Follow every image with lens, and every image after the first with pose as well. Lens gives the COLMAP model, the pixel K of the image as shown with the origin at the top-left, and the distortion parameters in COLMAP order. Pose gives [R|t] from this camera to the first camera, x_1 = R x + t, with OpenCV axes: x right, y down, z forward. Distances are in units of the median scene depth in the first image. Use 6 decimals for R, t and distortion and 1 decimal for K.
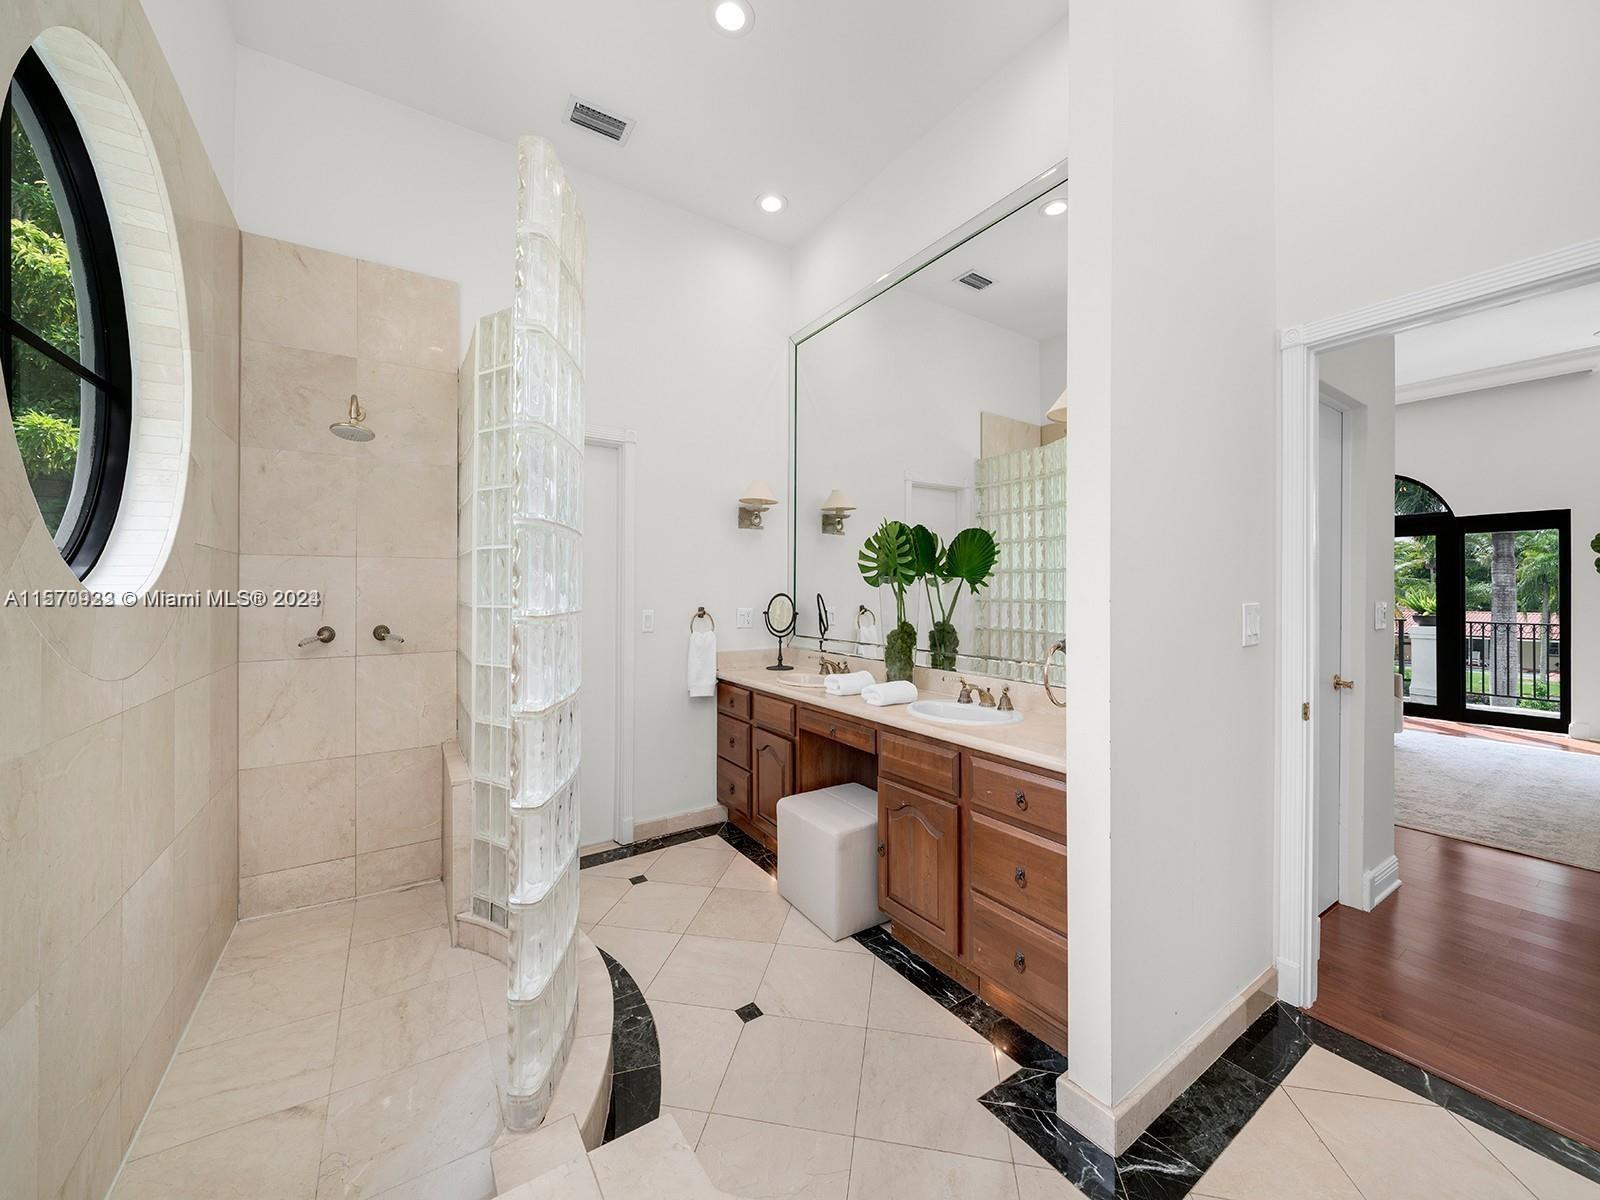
lens RADIAL K [[601.6, 0, 800.7], [0, 601.6, 593.5], [0, 0, 1]] dist [0.001368, 0.000183]
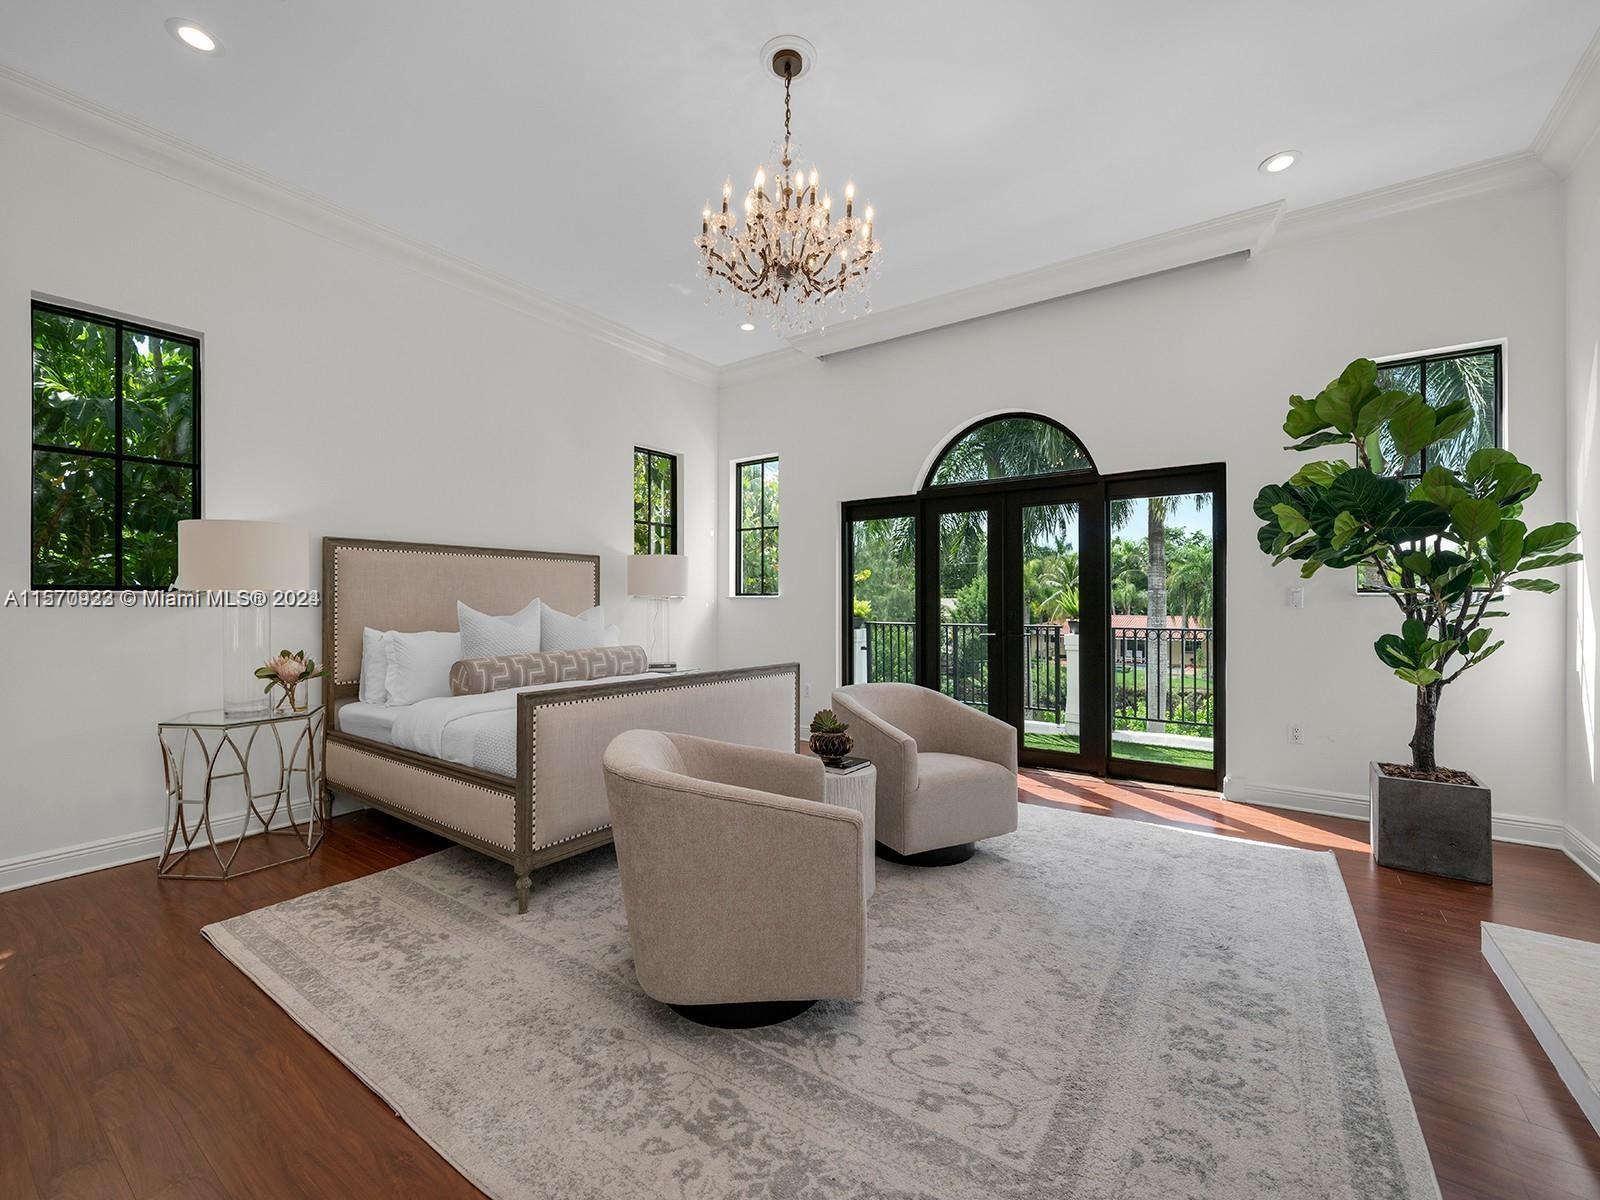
lens RADIAL K [[666.8, 0, 793.5], [0, 666.8, 604.6], [0, 0, 1]] dist [0.003680, 0.000278]
pose [[0.935282, -0.001445, 0.353900, 0.472958], [-0.000581, 0.999984, 0.005619, 0.013505], [-0.353902, -0.005461, 0.935267, 0.398835]]
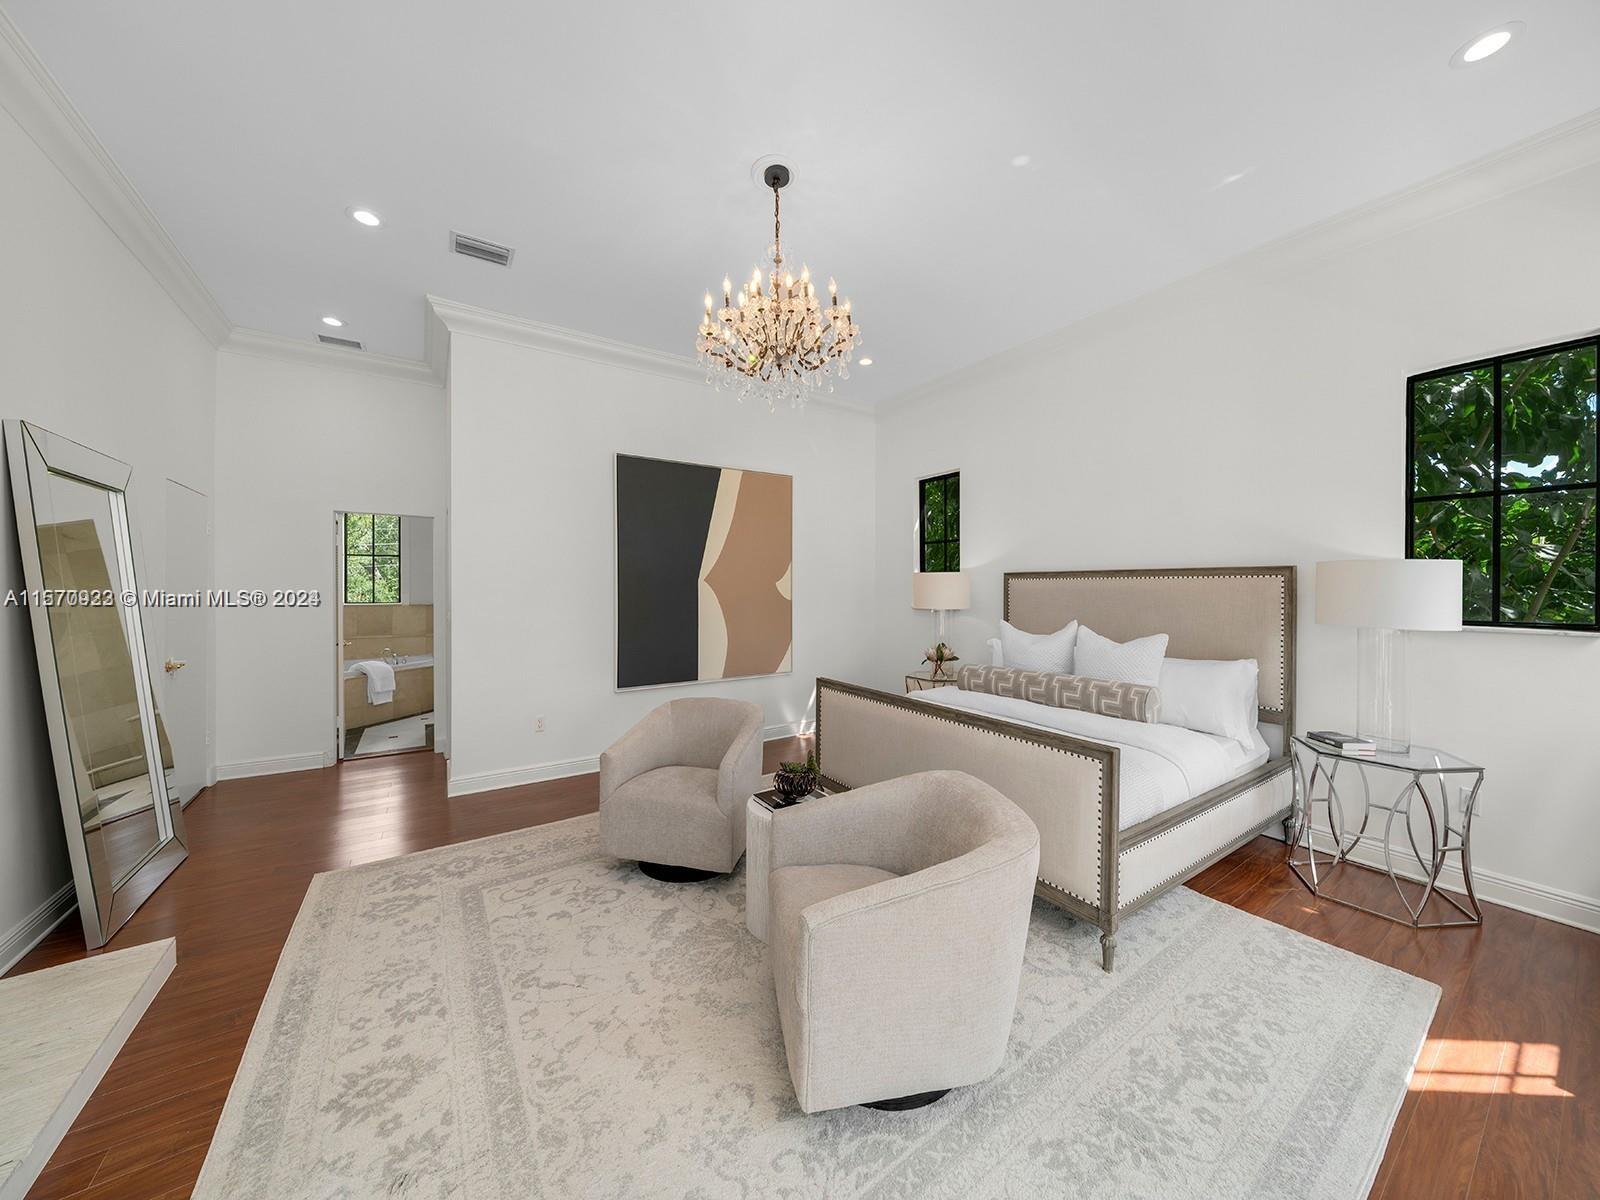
lens RADIAL K [[571.5, 0, 796.3], [0, 571.5, 589.4], [0, 0, 1]] dist [-0.001985, -0.000130]
pose [[-0.009165, 0.006560, -0.999936, 1.031076], [-0.002715, 0.999975, 0.006585, -0.022401], [0.999954, 0.002776, -0.009147, 0.805676]]
